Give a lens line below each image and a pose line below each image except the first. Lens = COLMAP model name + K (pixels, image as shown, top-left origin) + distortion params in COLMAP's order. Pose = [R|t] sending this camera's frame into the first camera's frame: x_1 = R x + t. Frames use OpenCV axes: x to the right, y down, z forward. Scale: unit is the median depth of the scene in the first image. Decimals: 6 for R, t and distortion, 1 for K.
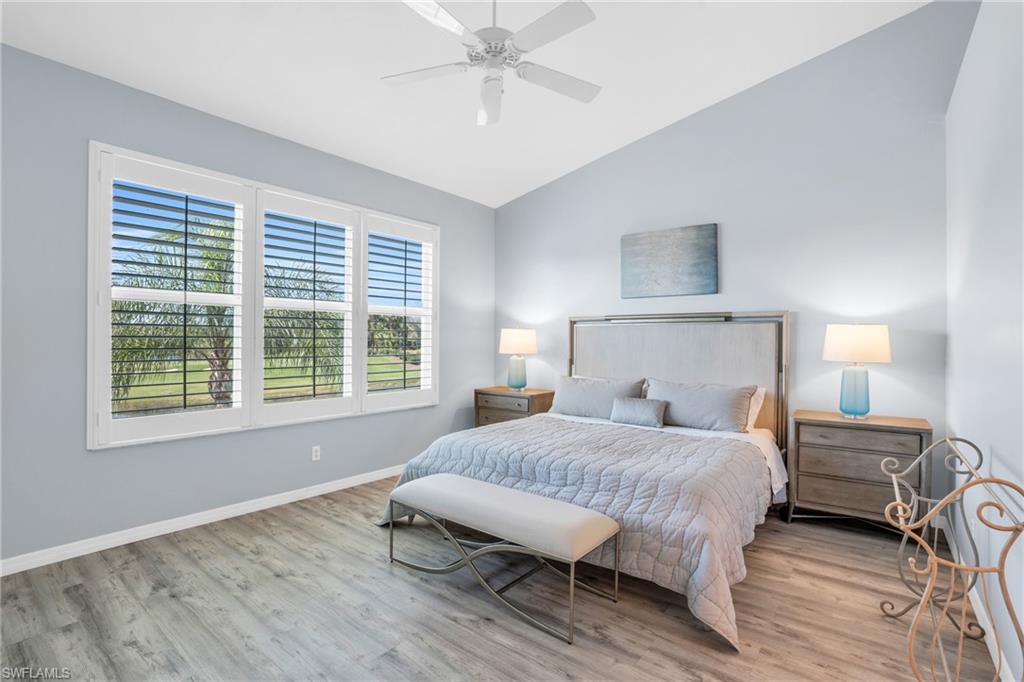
lens RADIAL K [[493.0, 0, 512.0], [0, 493.0, 341.0], [0, 0, 1]] dist [-0.075410, 0.031640]
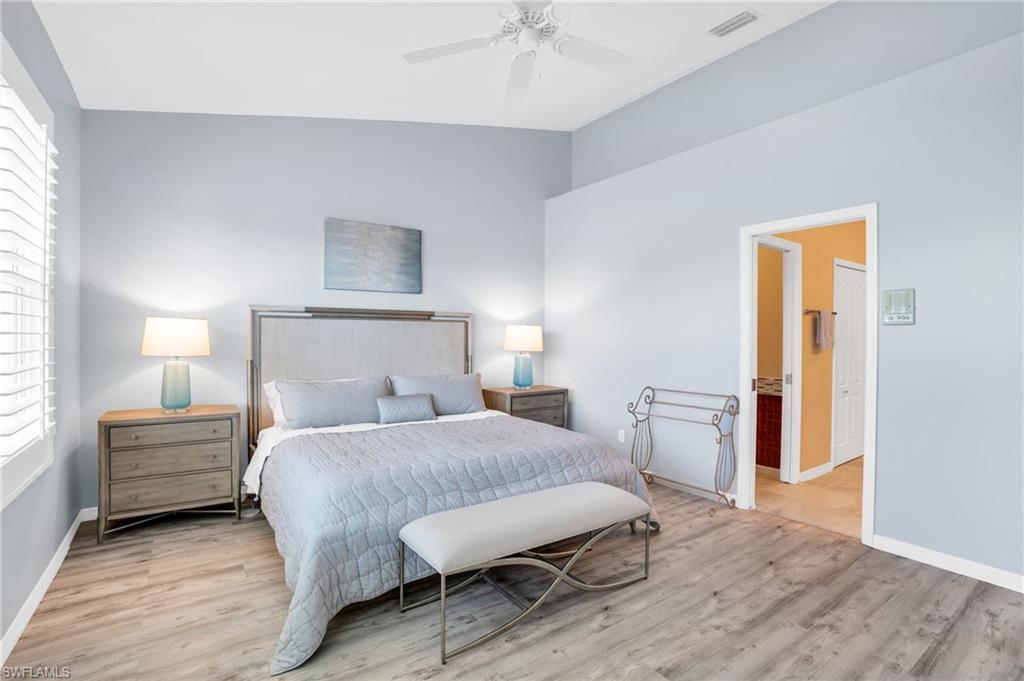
lens RADIAL K [[486.2, 0, 512.9], [0, 486.2, 336.7], [0, 0, 1]] dist [-0.069757, 0.027368]
pose [[0.272836, -0.001471, 0.962059, -0.571690], [-0.001351, 0.999997, 0.001913, -0.002217], [-0.962059, -0.001822, 0.272834, 0.485416]]
